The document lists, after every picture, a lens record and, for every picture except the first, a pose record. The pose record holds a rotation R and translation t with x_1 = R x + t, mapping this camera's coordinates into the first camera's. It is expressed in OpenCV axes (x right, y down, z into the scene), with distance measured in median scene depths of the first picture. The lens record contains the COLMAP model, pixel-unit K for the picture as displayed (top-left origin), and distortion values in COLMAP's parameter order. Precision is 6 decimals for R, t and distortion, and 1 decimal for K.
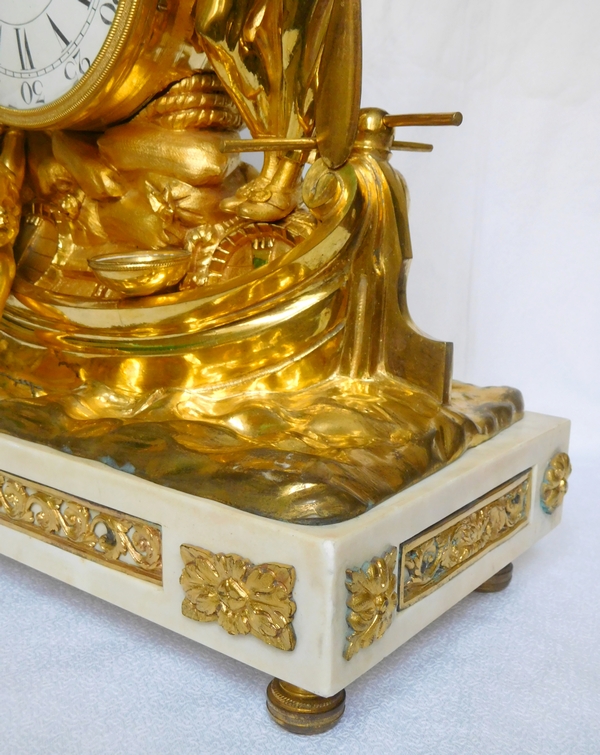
lens RADIAL K [[870.1, 0, 301.2], [0, 870.1, 404.0], [0, 0, 1]] dist [0.028630, 0.000000]
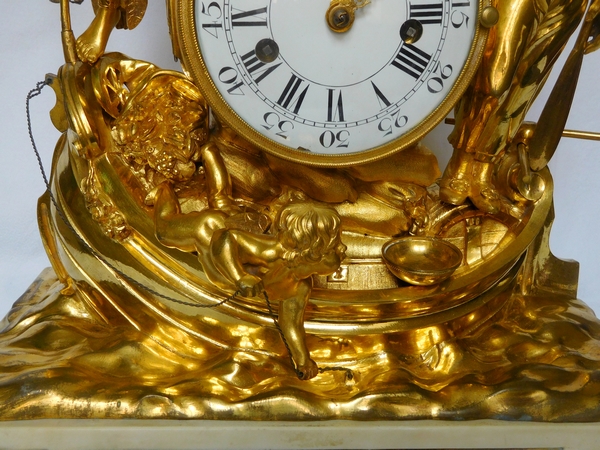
lens RADIAL K [[648.6, 0, 301.3], [0, 648.6, 227.6], [0, 0, 1]] dist [0.026419, 0.000000]
pose [[0.764251, -0.224249, 0.604675, -0.927651], [0.154616, 0.973966, 0.165784, -0.406503], [-0.626110, -0.033208, 0.779027, 0.360998]]
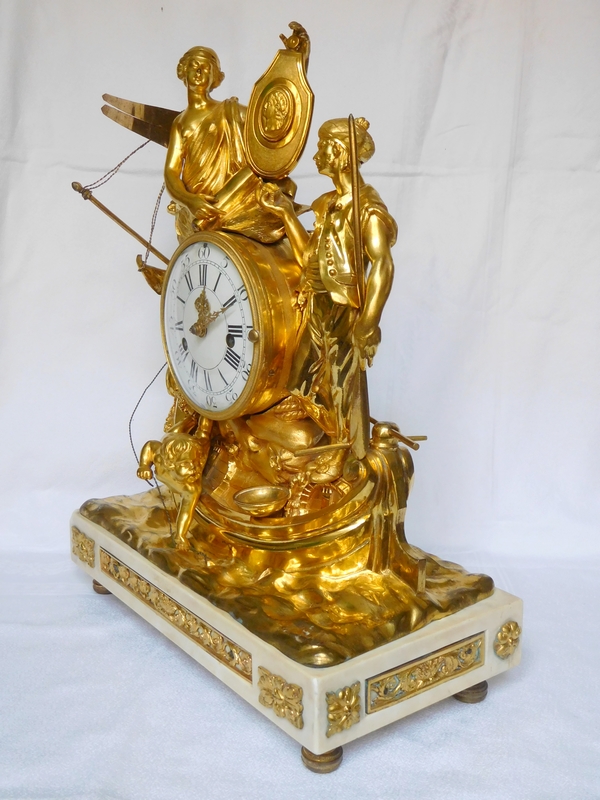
lens RADIAL K [[864.8, 0, 296.7], [0, 864.8, 401.1], [0, 0, 1]] dist [0.026419, 0.000000]
pose [[0.958262, 0.025599, -0.284743, 0.404948], [-0.037899, 0.998568, -0.037770, -0.305144], [0.283368, 0.046985, 0.957859, -0.738010]]
